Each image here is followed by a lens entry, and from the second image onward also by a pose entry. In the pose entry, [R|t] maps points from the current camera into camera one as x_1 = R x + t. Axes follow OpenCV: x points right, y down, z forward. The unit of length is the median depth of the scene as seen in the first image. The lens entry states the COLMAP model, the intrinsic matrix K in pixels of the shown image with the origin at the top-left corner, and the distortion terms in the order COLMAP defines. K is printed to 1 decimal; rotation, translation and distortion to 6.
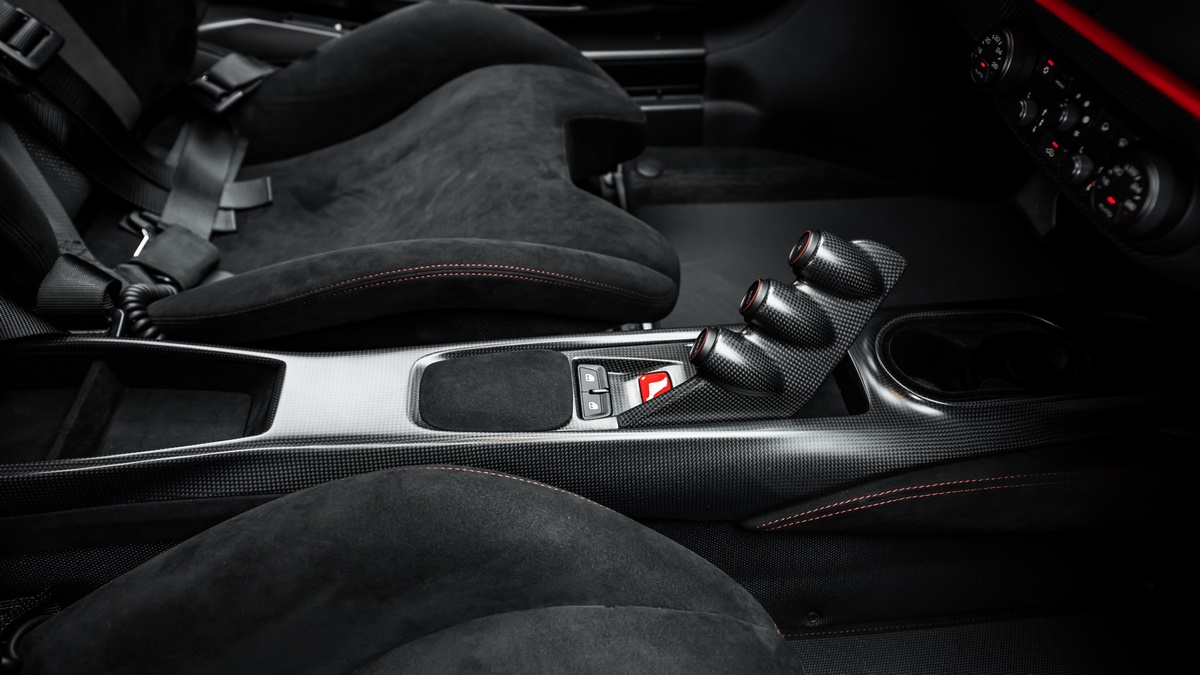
lens RADIAL K [[773.0, 0, 600.0], [0, 773.0, 337.5], [0, 0, 1]] dist [0.031570, 0.000188]
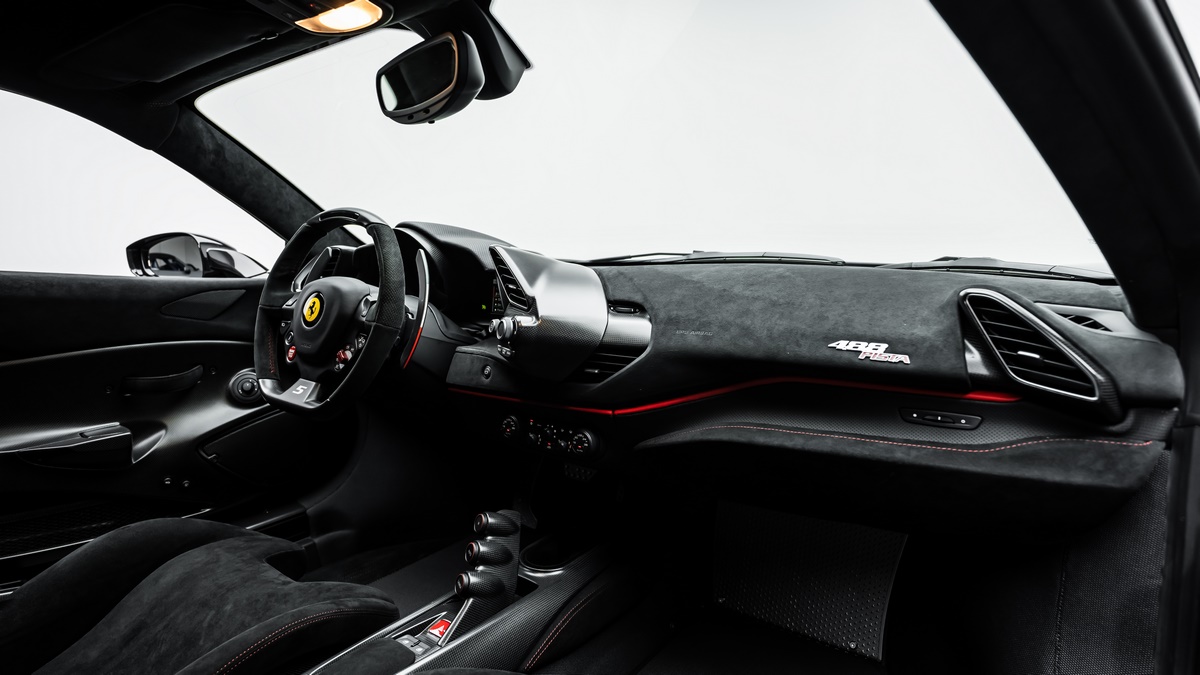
lens RADIAL K [[662.6, 0, 600.0], [0, 662.6, 337.5], [0, 0, 1]] dist [-0.000339, -0.000161]
pose [[0.677349, -0.139623, 0.722291, -0.503510], [0.541568, 0.759140, -0.361124, 0.221096], [-0.497899, 0.635777, 0.589818, -0.369269]]
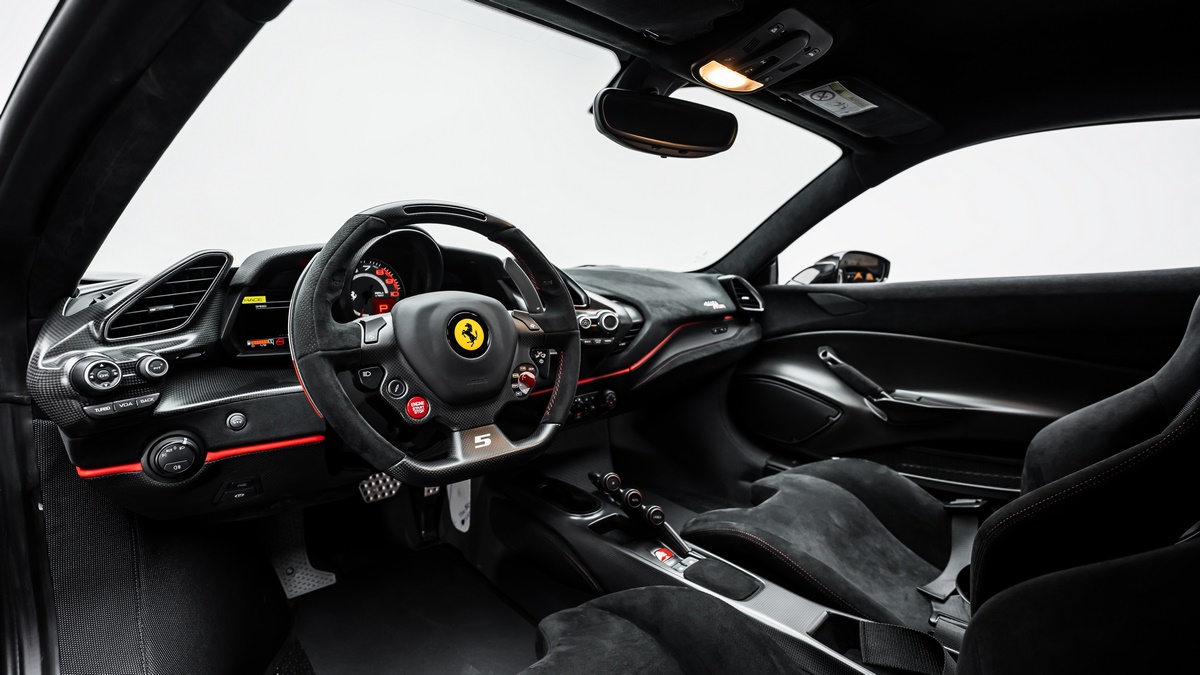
lens RADIAL K [[532.6, 0, 600.0], [0, 532.6, 337.5], [0, 0, 1]] dist [-0.017245, 0.000043]
pose [[-0.614963, -0.149593, 0.774237, -0.672876], [0.539458, 0.636327, 0.551429, -0.948020], [-0.575157, 0.756776, -0.310618, 0.806728]]
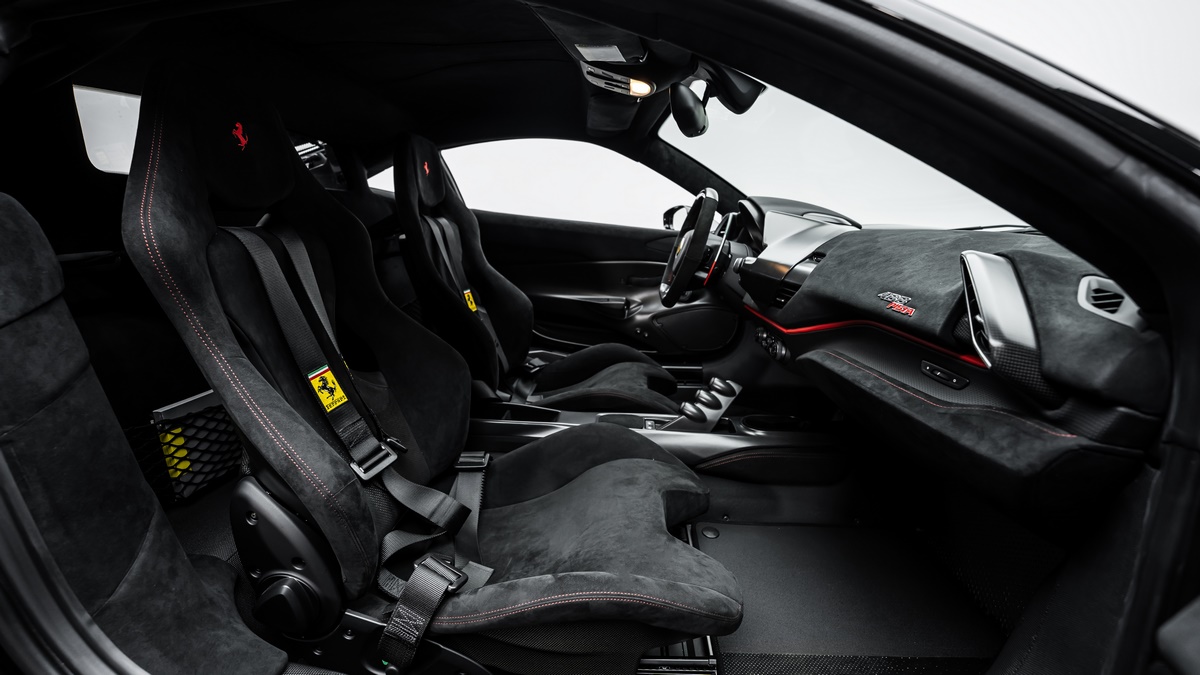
lens RADIAL K [[490.4, 0, 600.0], [0, 490.4, 337.5], [0, 0, 1]] dist [-0.032185, -0.000034]
pose [[0.986623, 0.016935, -0.162136, 0.079898], [-0.099451, 0.850597, -0.516328, 0.594874], [0.129168, 0.525546, 0.840903, -0.674897]]
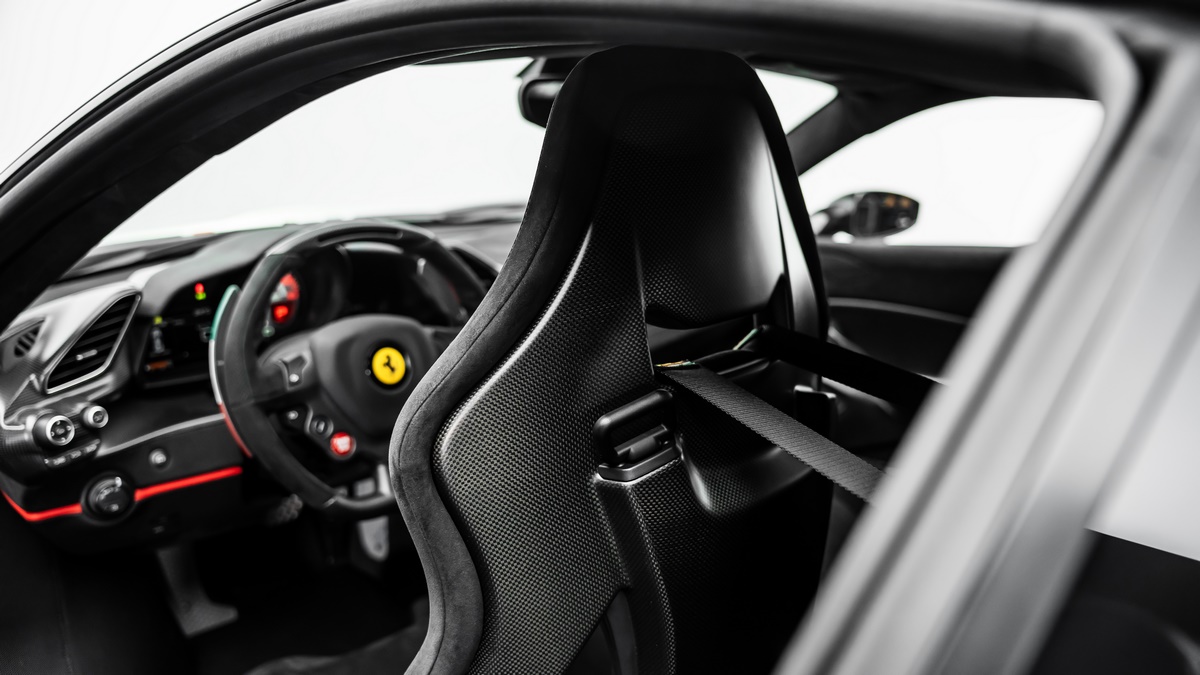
lens RADIAL K [[871.0, 0, 600.0], [0, 871.0, 337.5], [0, 0, 1]] dist [-0.136978, 0.116675]
pose [[-0.645879, -0.224753, 0.729607, -1.035253], [0.526777, 0.560529, 0.638994, -1.280596], [-0.552582, 0.797053, -0.243640, 0.770860]]
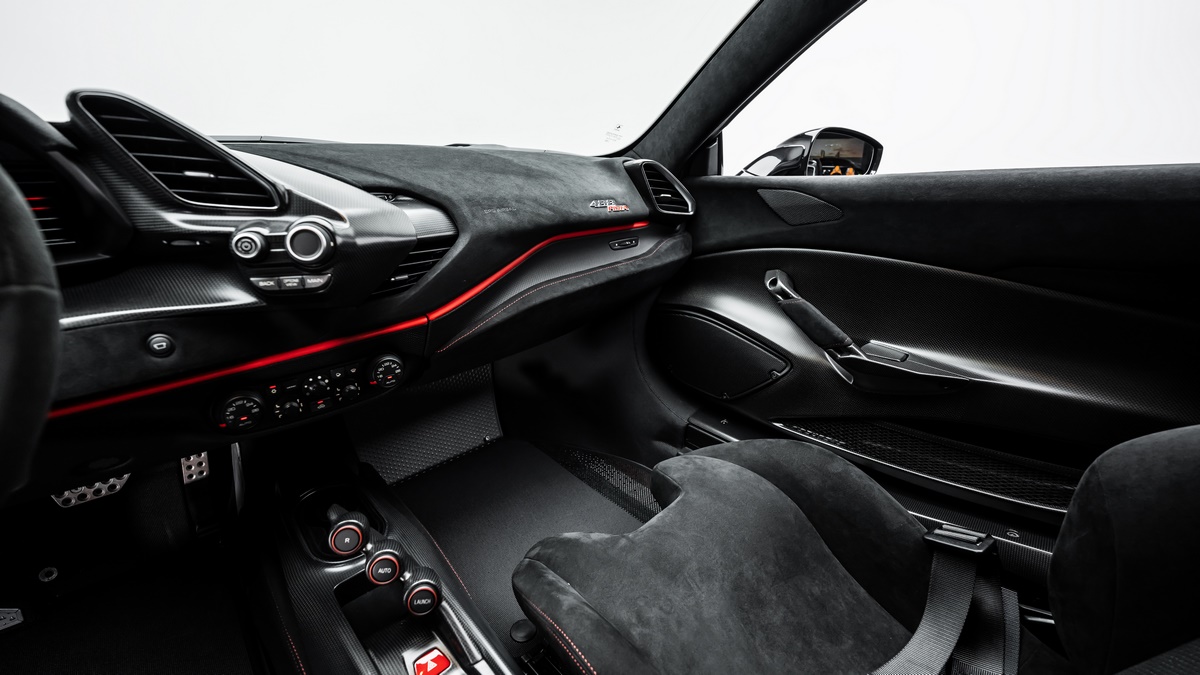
lens RADIAL K [[484.8, 0, 600.0], [0, 484.8, 337.5], [0, 0, 1]] dist [-0.026759, 0.000001]
pose [[-0.622362, -0.316932, 0.715695, -0.359830], [0.524109, 0.510385, 0.681775, -0.439200], [-0.581356, 0.799413, -0.151537, 0.376272]]
